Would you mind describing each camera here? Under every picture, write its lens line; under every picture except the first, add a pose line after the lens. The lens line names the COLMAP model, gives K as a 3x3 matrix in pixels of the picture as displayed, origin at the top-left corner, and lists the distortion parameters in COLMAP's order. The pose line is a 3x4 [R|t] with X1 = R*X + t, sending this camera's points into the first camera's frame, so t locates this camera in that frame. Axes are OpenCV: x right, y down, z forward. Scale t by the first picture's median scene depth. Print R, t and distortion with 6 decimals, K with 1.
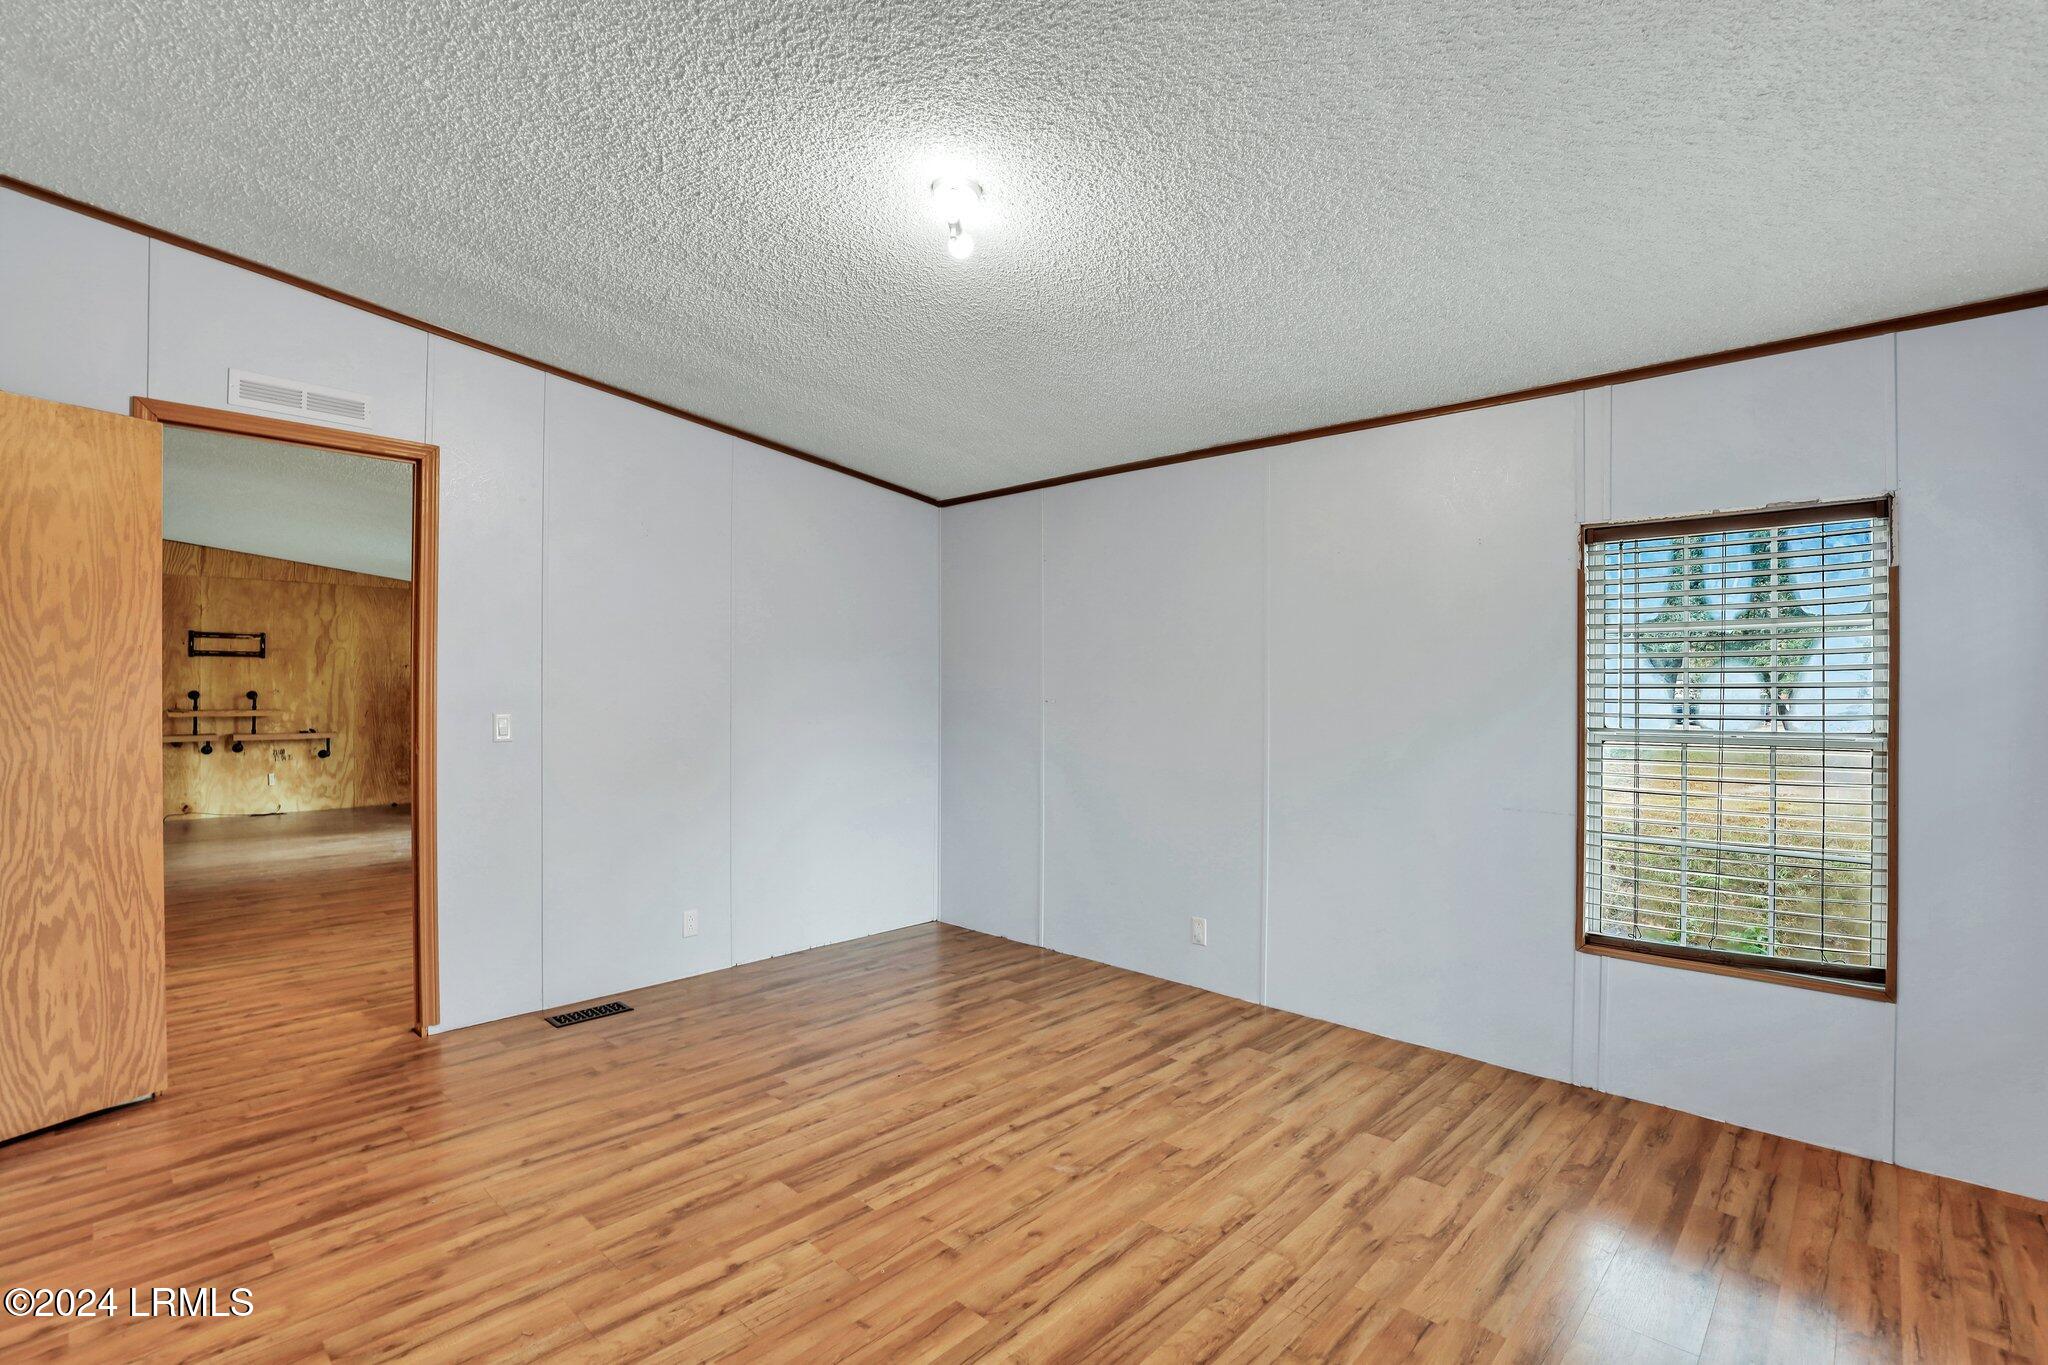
lens RADIAL K [[950.5, 0, 1035.8], [0, 950.5, 697.0], [0, 0, 1]] dist [-0.031322, 0.007844]
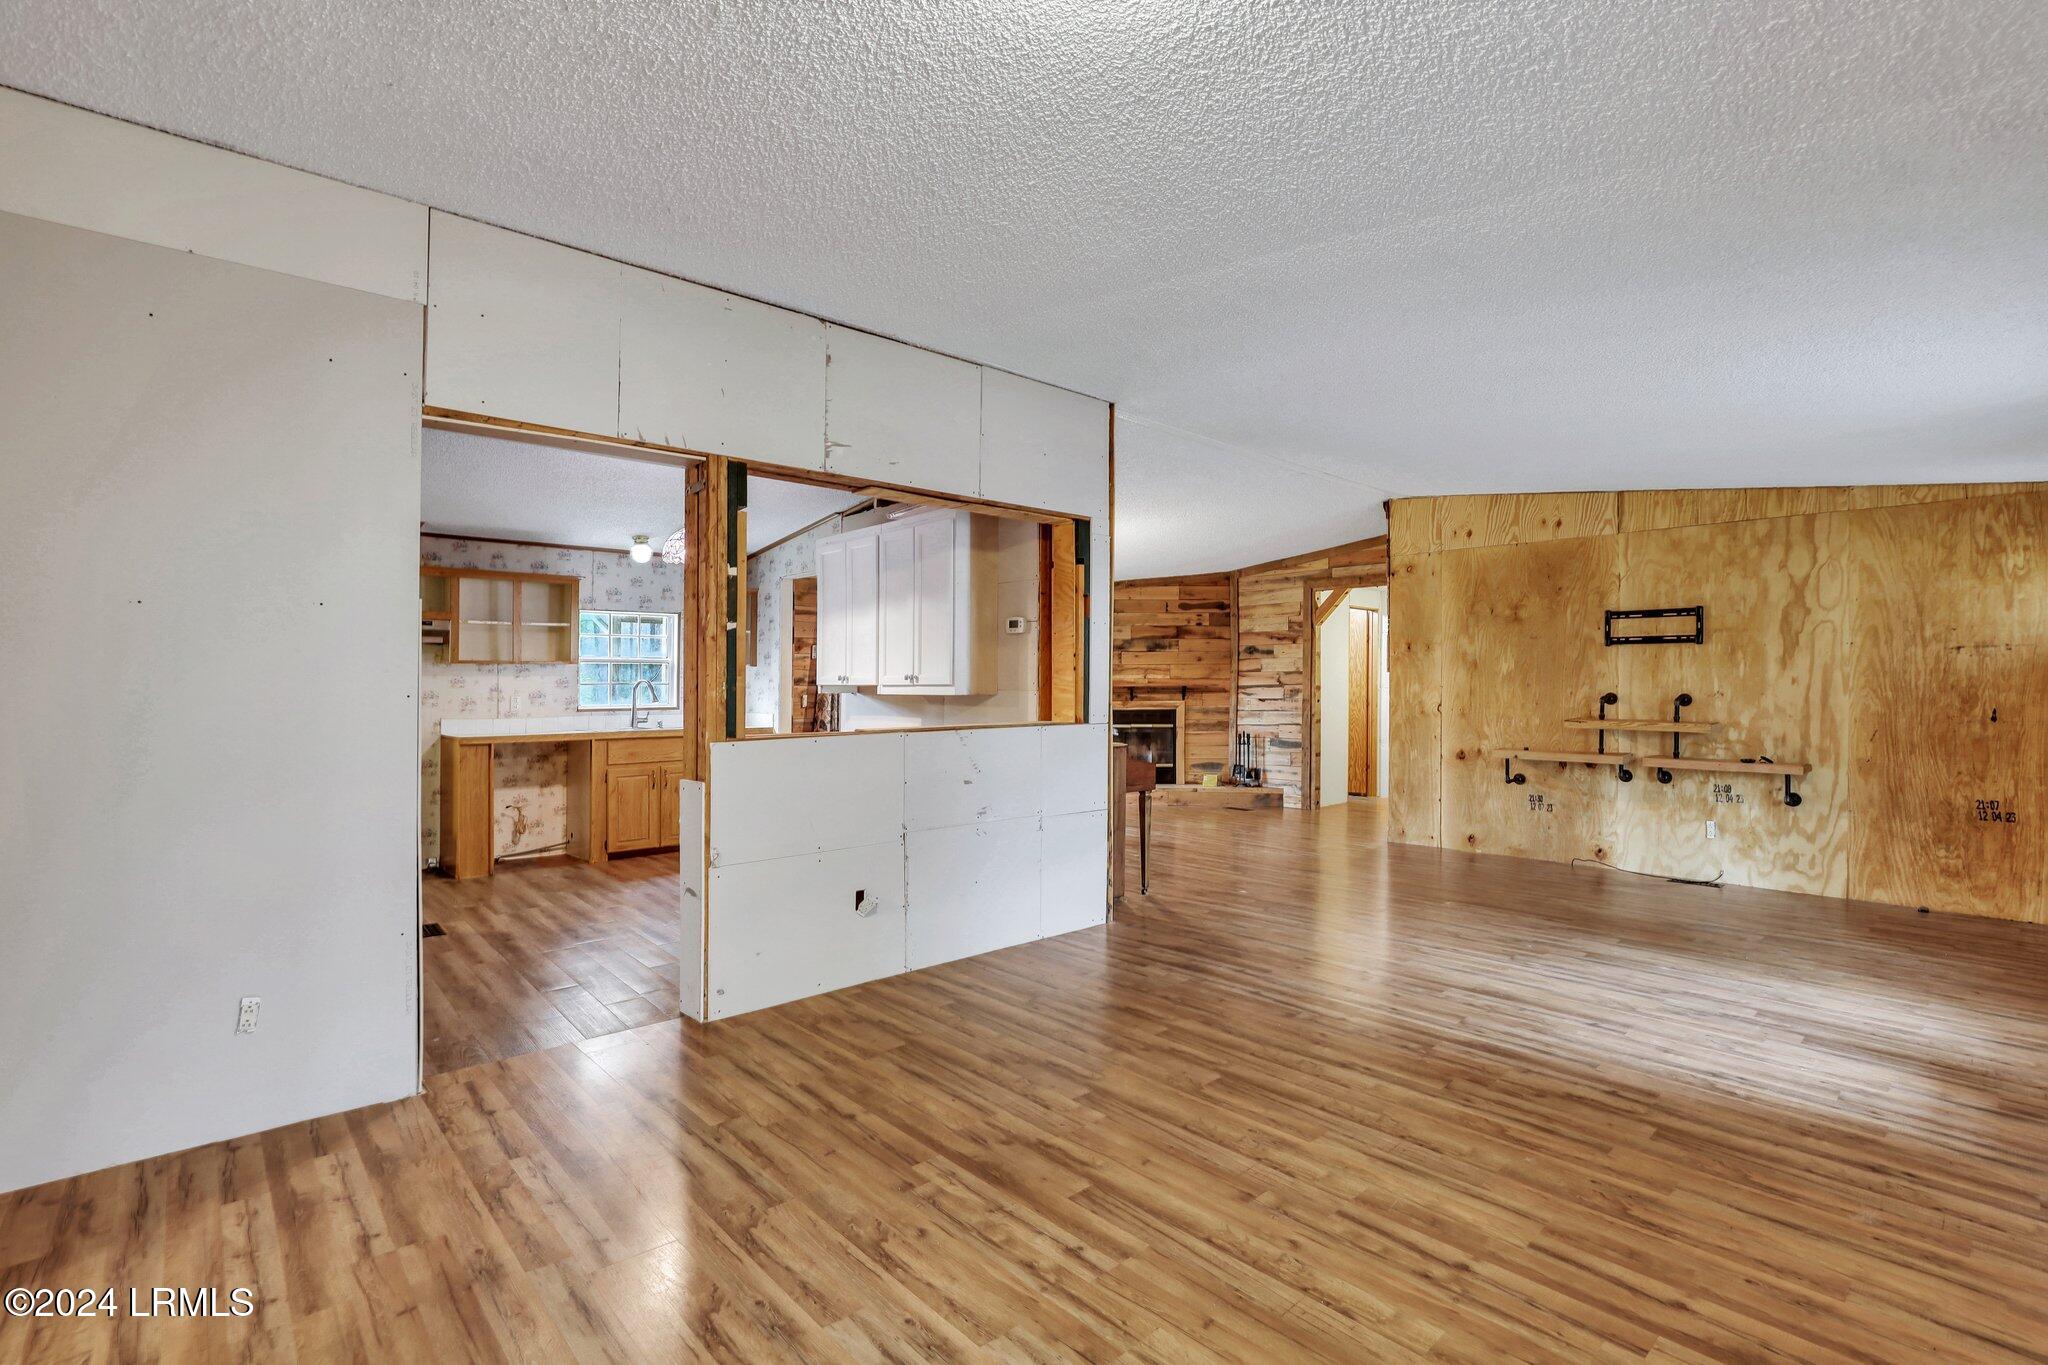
lens RADIAL K [[950.5, 0, 1038.5], [0, 950.5, 681.8], [0, 0, 1]] dist [-0.031322, 0.007844]
pose [[-0.081849, -0.009886, -0.996596, -0.130291], [-0.014787, 0.999853, -0.008704, -0.002075], [0.996535, 0.014024, -0.081983, 0.591474]]
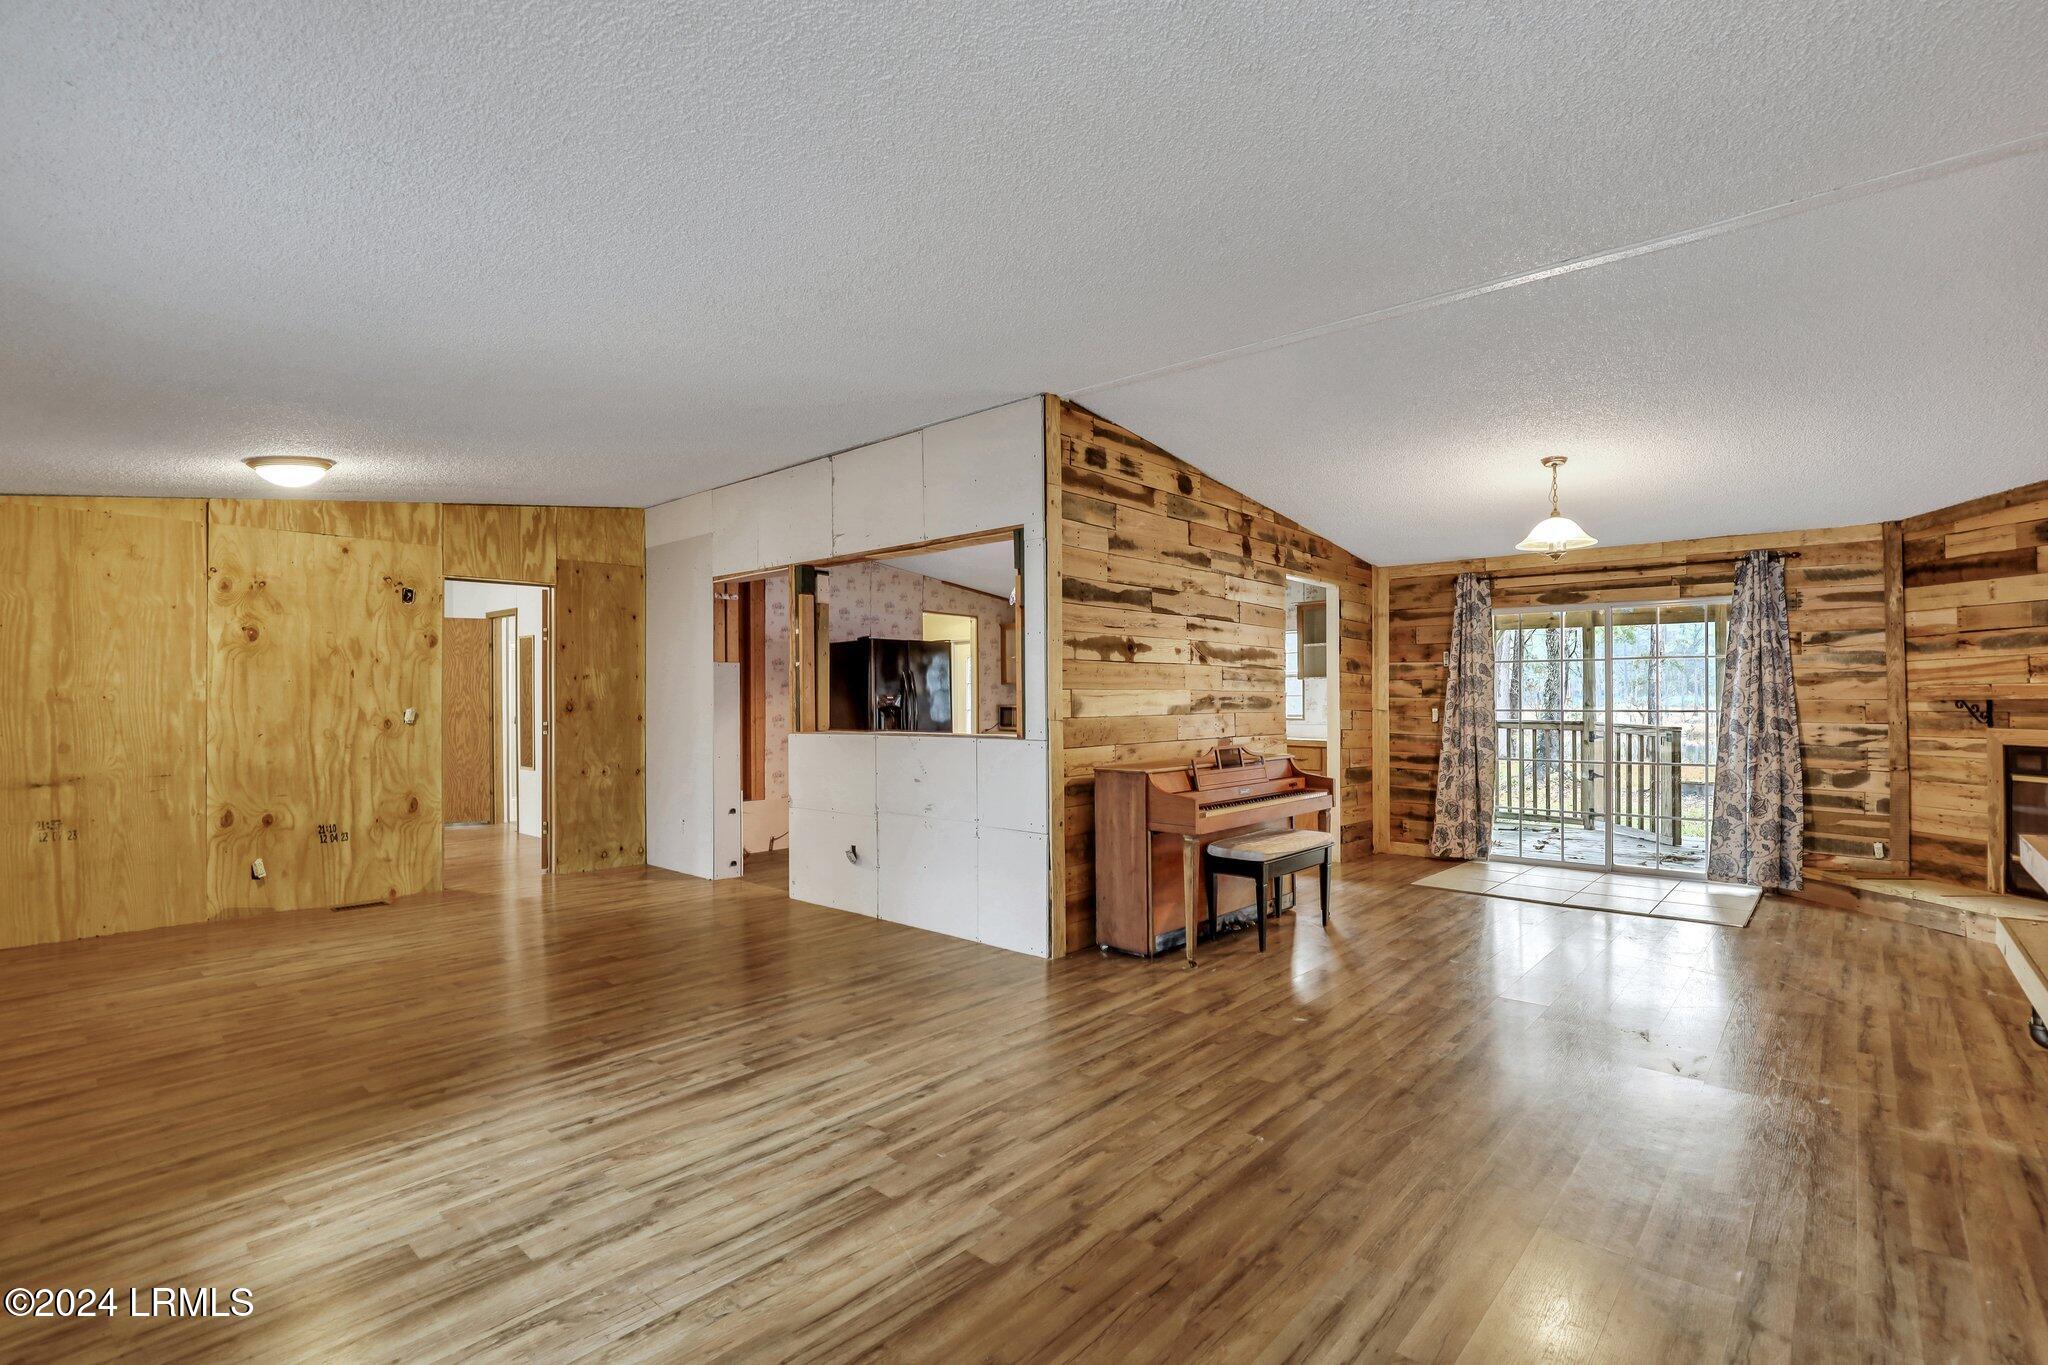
lens RADIAL K [[950.5, 0, 1029.4], [0, 950.5, 712.5], [0, 0, 1]] dist [-0.031322, 0.007844]
pose [[-0.999953, -0.002026, -0.009518, -0.673737], [-0.002312, 0.999541, 0.030207, -0.014374], [0.009452, 0.030228, -0.999498, 1.096379]]
